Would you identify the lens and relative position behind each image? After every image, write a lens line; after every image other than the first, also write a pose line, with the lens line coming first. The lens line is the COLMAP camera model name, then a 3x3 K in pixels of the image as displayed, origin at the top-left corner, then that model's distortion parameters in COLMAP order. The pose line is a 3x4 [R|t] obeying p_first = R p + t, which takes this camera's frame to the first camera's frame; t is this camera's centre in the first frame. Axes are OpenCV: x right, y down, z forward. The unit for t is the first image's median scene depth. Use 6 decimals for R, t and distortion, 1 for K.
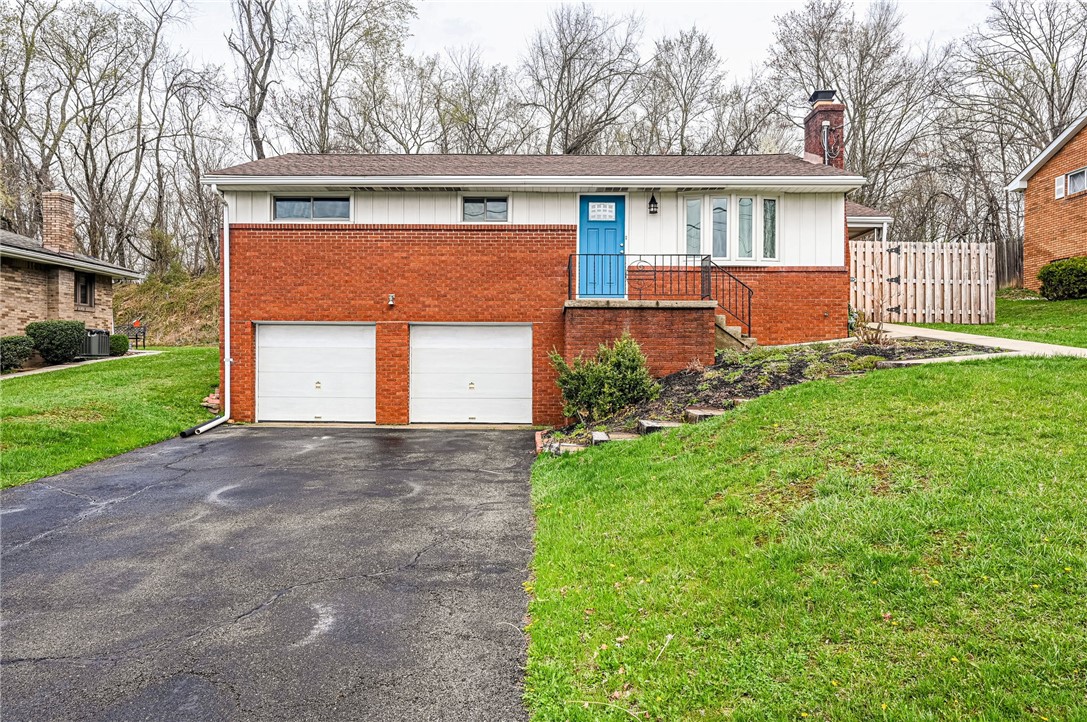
lens RADIAL K [[722.1, 0, 543.5], [0, 722.1, 361.0], [0, 0, 1]] dist [0.000000, 0.000130]
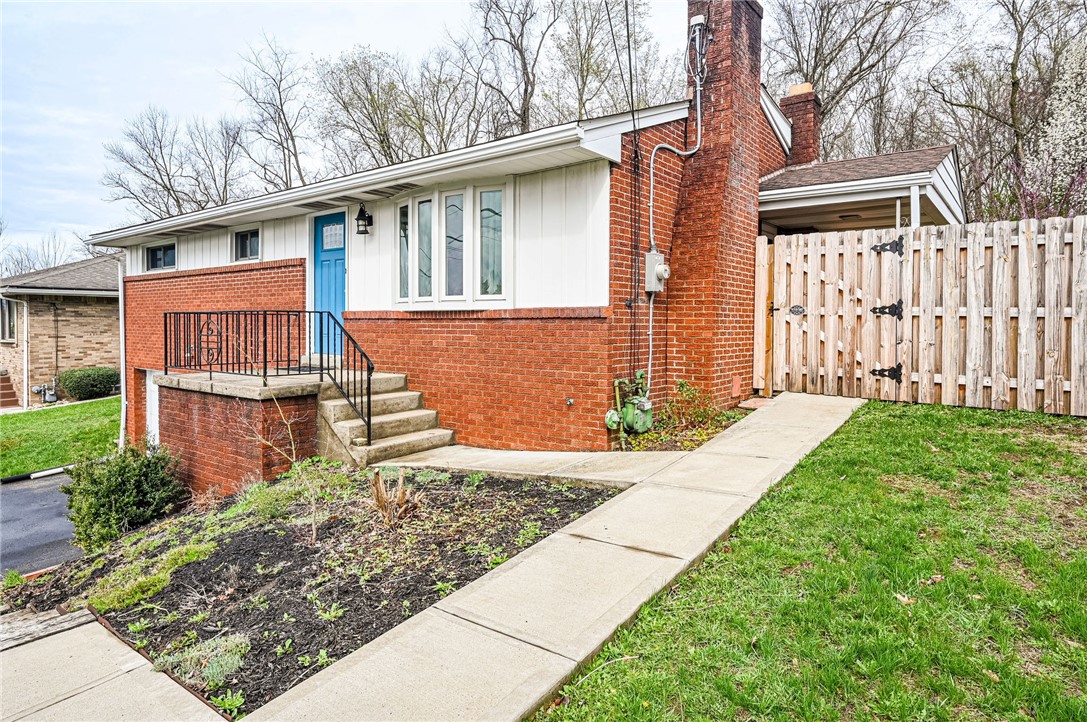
lens RADIAL K [[622.9, 0, 549.2], [0, 622.9, 337.5], [0, 0, 1]] dist [-0.002618, -0.001135]
pose [[0.805002, 0.010652, -0.593176, 0.634115], [-0.002809, 0.999896, 0.014144, -0.114745], [0.593265, -0.009720, 0.804949, 0.625668]]
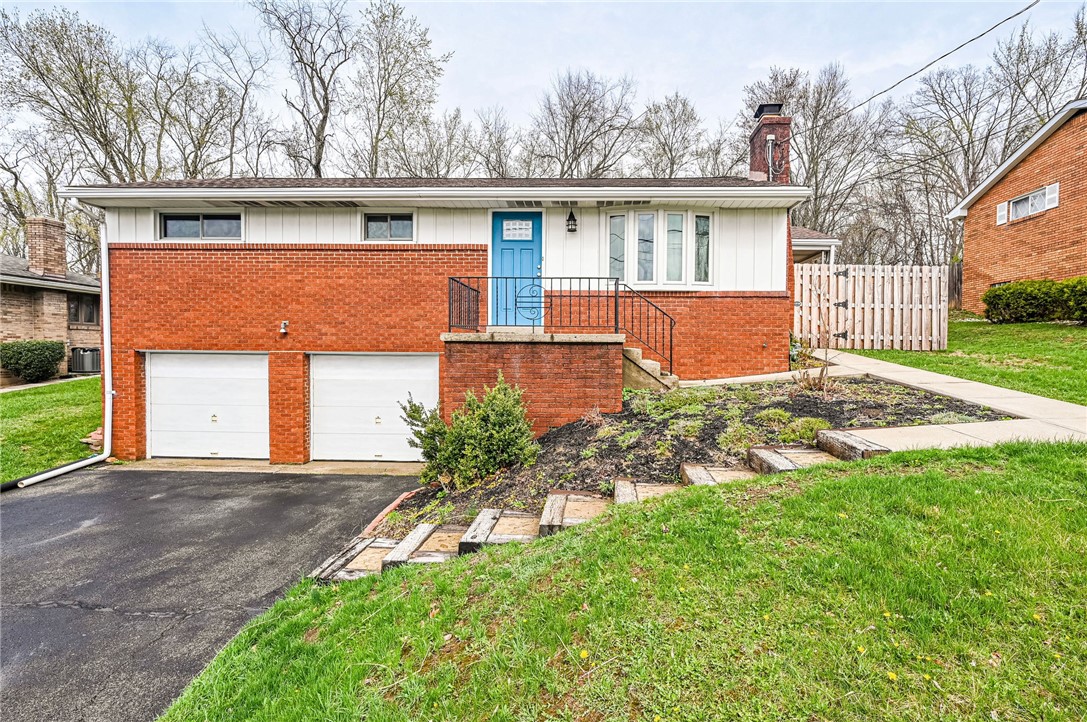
lens RADIAL K [[512.0, 0, 579.5], [0, 512.0, 364.1], [0, 0, 1]] dist [0.000734, -0.000370]
pose [[0.999874, 0.003649, -0.015427, 0.170176], [-0.003337, 0.999791, 0.020164, -0.052447], [0.015498, -0.020110, 0.999678, 0.359226]]
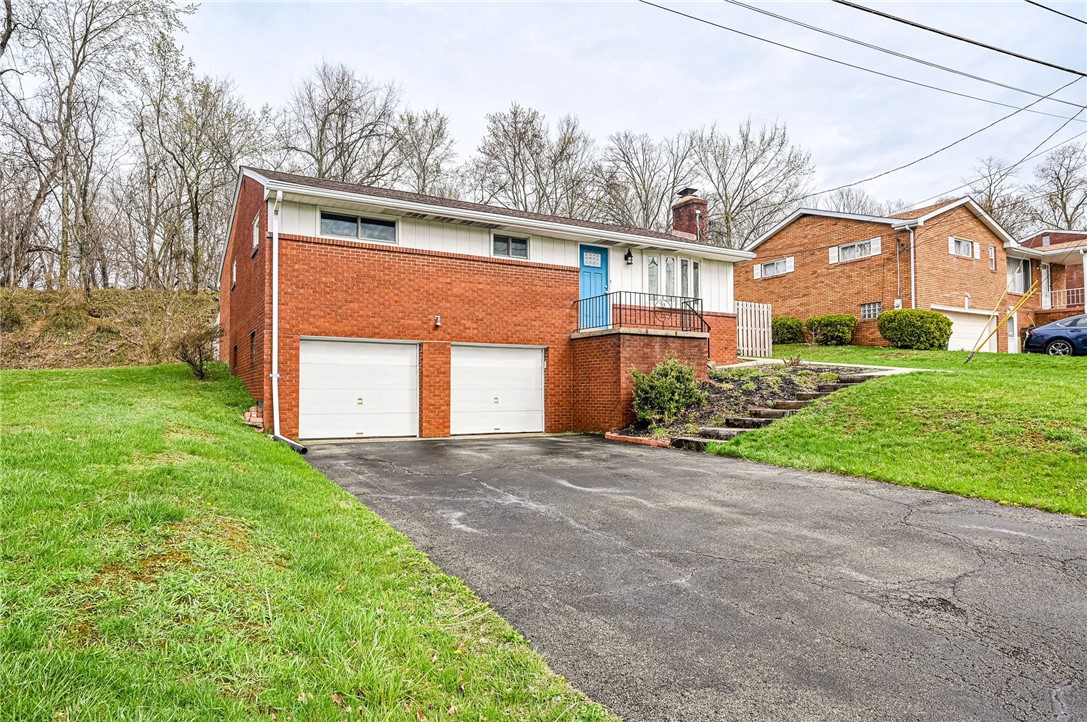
lens RADIAL K [[628.2, 0, 516.8], [0, 628.2, 378.8], [0, 0, 1]] dist [-0.000220, 0.000019]
pose [[0.873594, 0.005735, 0.486621, -0.561640], [0.007307, 0.999663, -0.024899, 0.025826], [-0.486600, 0.025307, 0.873258, 0.123371]]
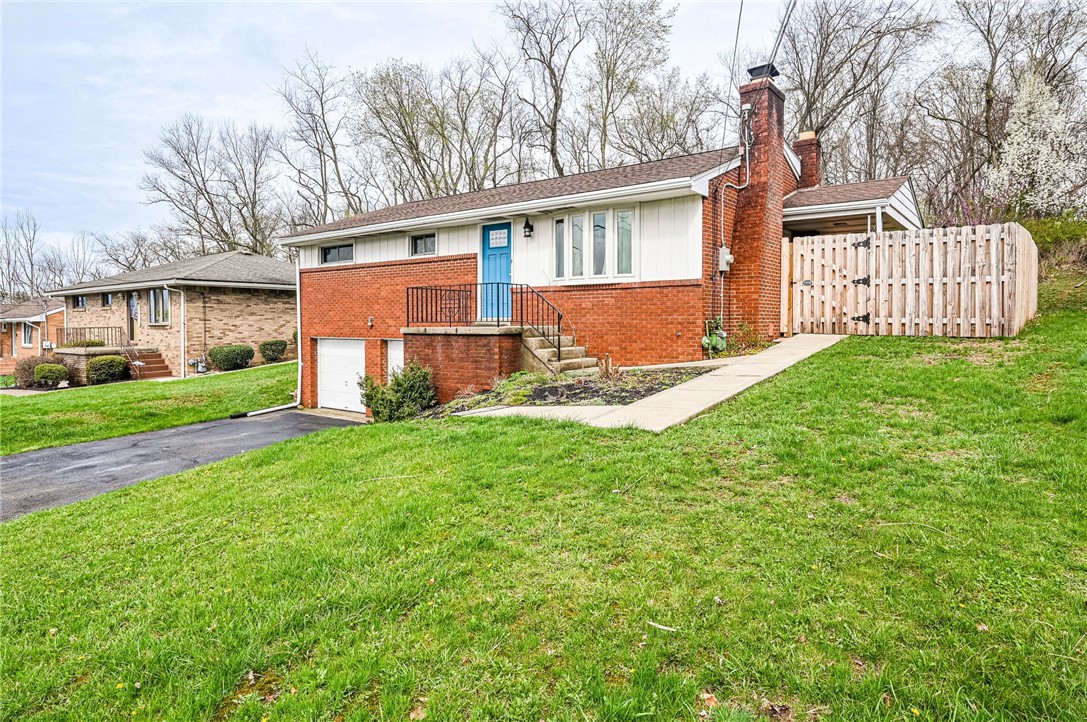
lens RADIAL K [[630.5, 0, 554.2], [0, 630.5, 339.1], [0, 0, 1]] dist [-0.003194, 0.000371]
pose [[0.811445, 0.007325, -0.584383, 0.713144], [0.002912, 0.999858, 0.016577, -0.070332], [0.584422, -0.015153, 0.811308, 0.273385]]
